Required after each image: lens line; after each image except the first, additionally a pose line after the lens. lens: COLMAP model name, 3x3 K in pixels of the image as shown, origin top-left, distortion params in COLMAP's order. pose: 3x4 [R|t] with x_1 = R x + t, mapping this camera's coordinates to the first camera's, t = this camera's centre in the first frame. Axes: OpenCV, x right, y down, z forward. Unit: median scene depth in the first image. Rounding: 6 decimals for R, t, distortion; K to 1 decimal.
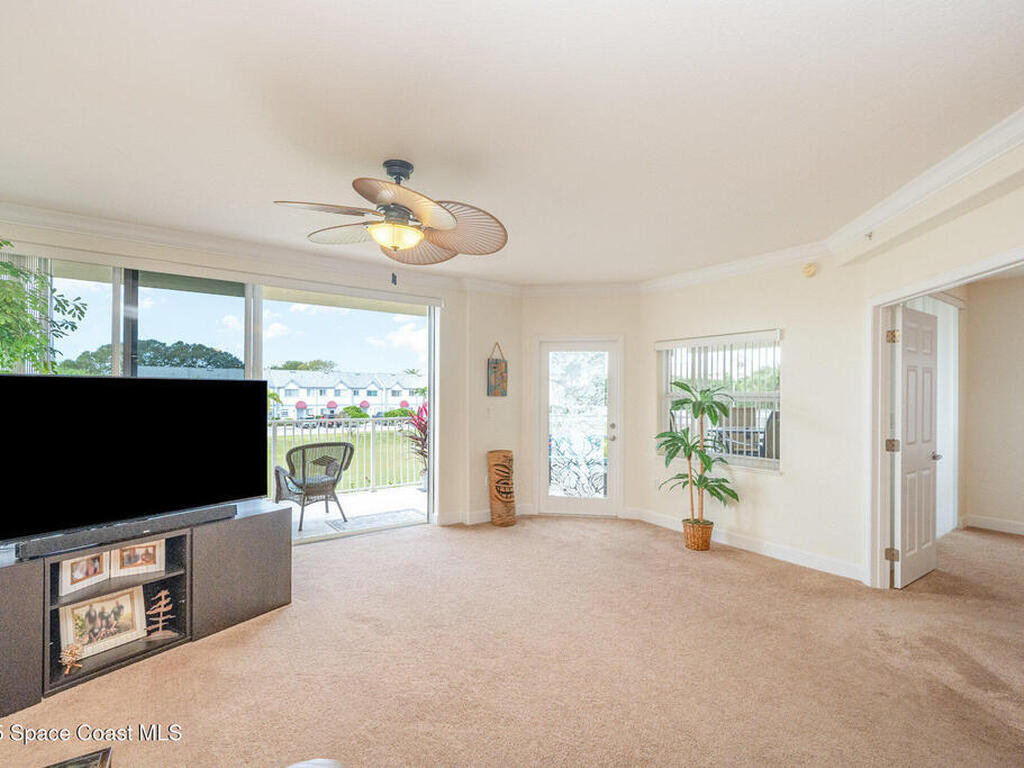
lens RADIAL K [[475.3, 0, 503.7], [0, 475.3, 392.0], [0, 0, 1]] dist [0.004222, -0.000036]
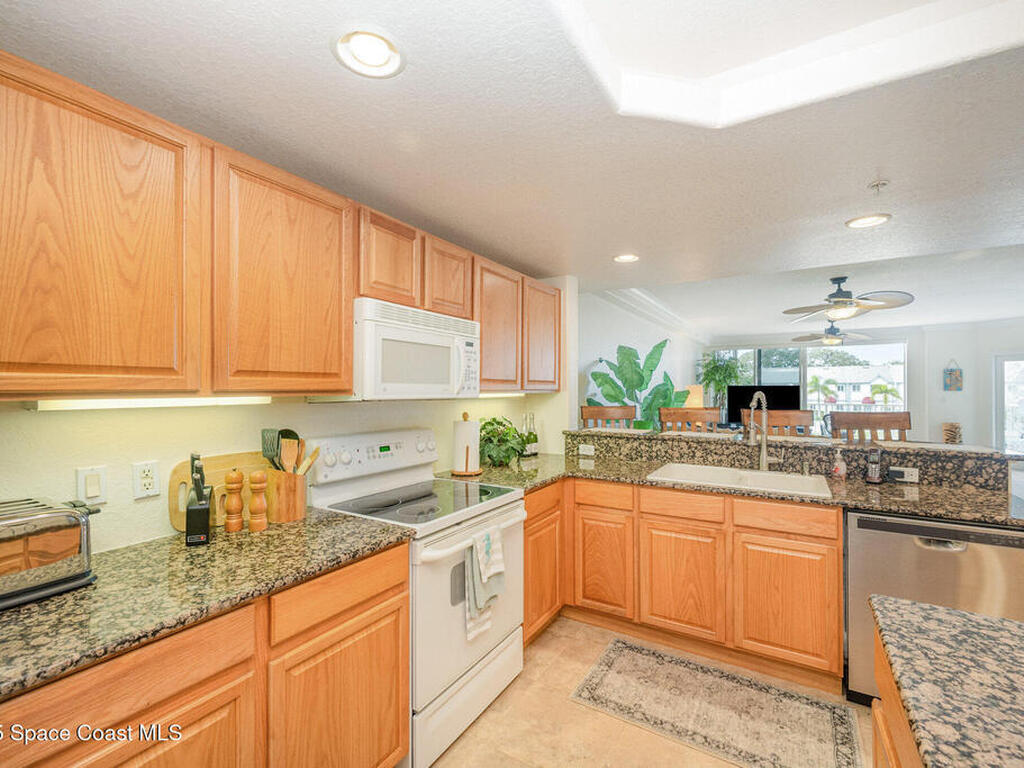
lens RADIAL K [[471.0, 0, 514.4], [0, 471.0, 383.5], [0, 0, 1]] dist [0.002248, -0.000193]
pose [[0.408044, -0.015179, -0.912836, 0.907656], [0.006024, 0.999885, -0.013933, -0.003969], [0.912942, 0.000186, 0.408088, -1.154576]]
